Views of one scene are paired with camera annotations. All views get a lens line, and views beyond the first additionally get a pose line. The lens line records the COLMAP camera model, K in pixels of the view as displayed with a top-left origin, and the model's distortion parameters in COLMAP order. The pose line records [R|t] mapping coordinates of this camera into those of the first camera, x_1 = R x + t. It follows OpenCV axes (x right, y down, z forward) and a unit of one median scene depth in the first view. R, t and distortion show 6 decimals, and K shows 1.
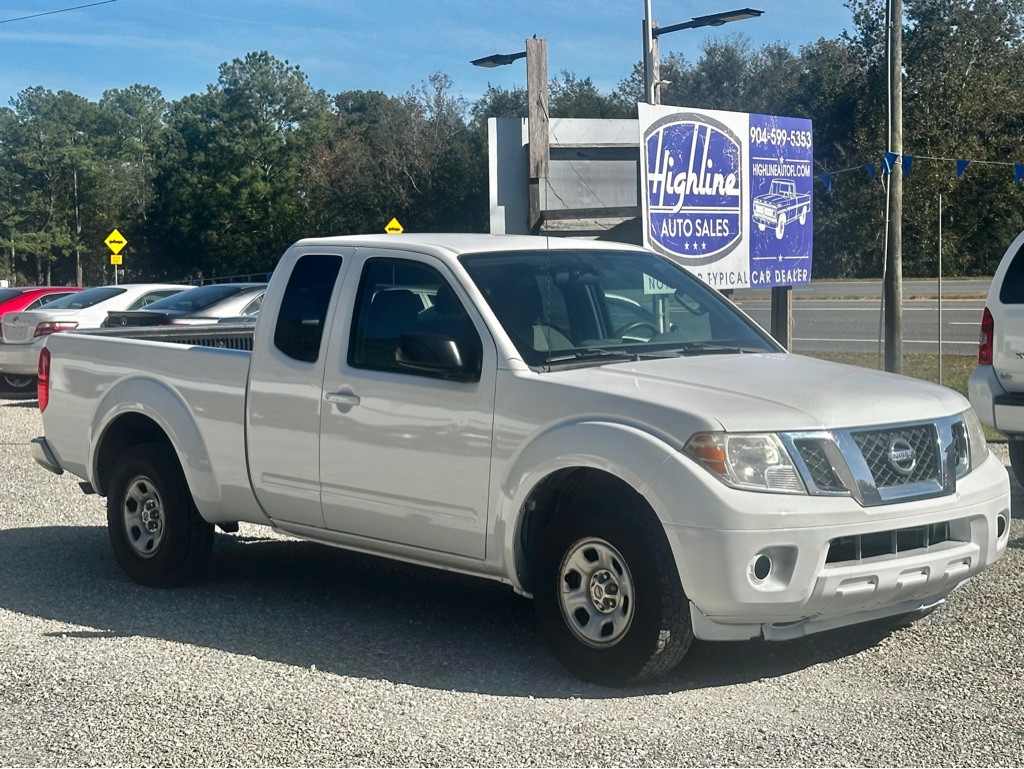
lens RADIAL K [[2063.6, 0, 511.5], [0, 2063.6, 385.3], [0, 0, 1]] dist [-0.052626, 0.000000]
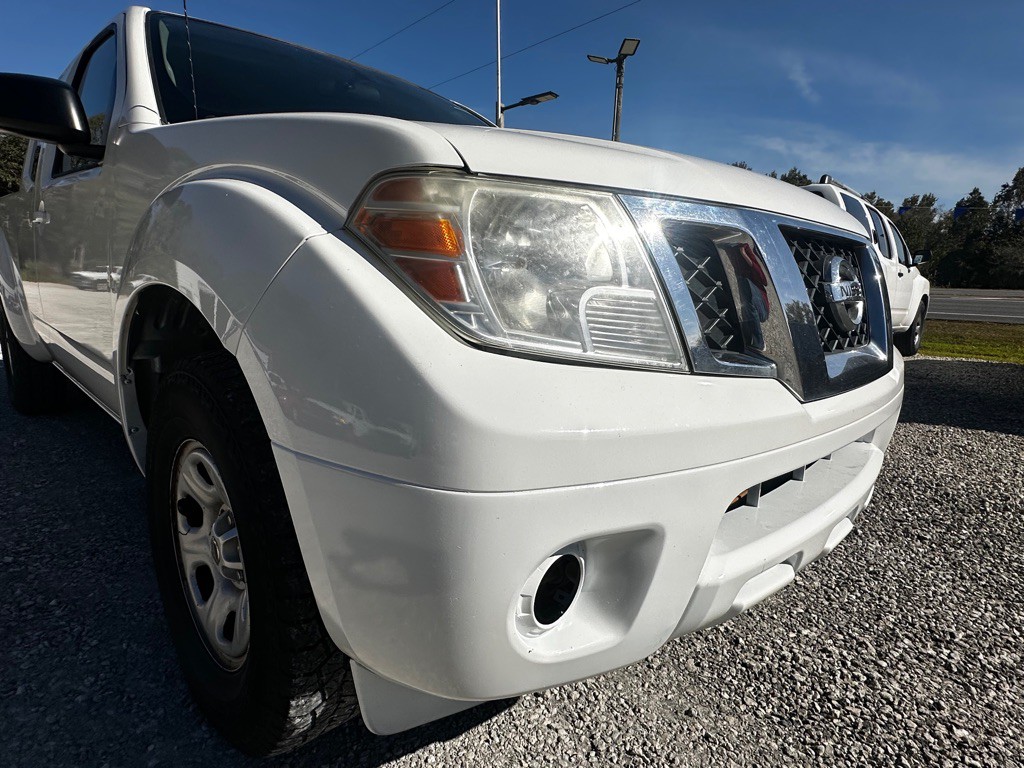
lens RADIAL K [[595.8, 0, 509.8], [0, 595.8, 389.9], [0, 0, 1]] dist [0.015623, -0.003709]
pose [[0.997010, 0.037295, 0.067674, 0.105018], [-0.045110, 0.992000, 0.117906, 0.045139], [-0.062736, -0.120606, 0.990716, 0.898527]]
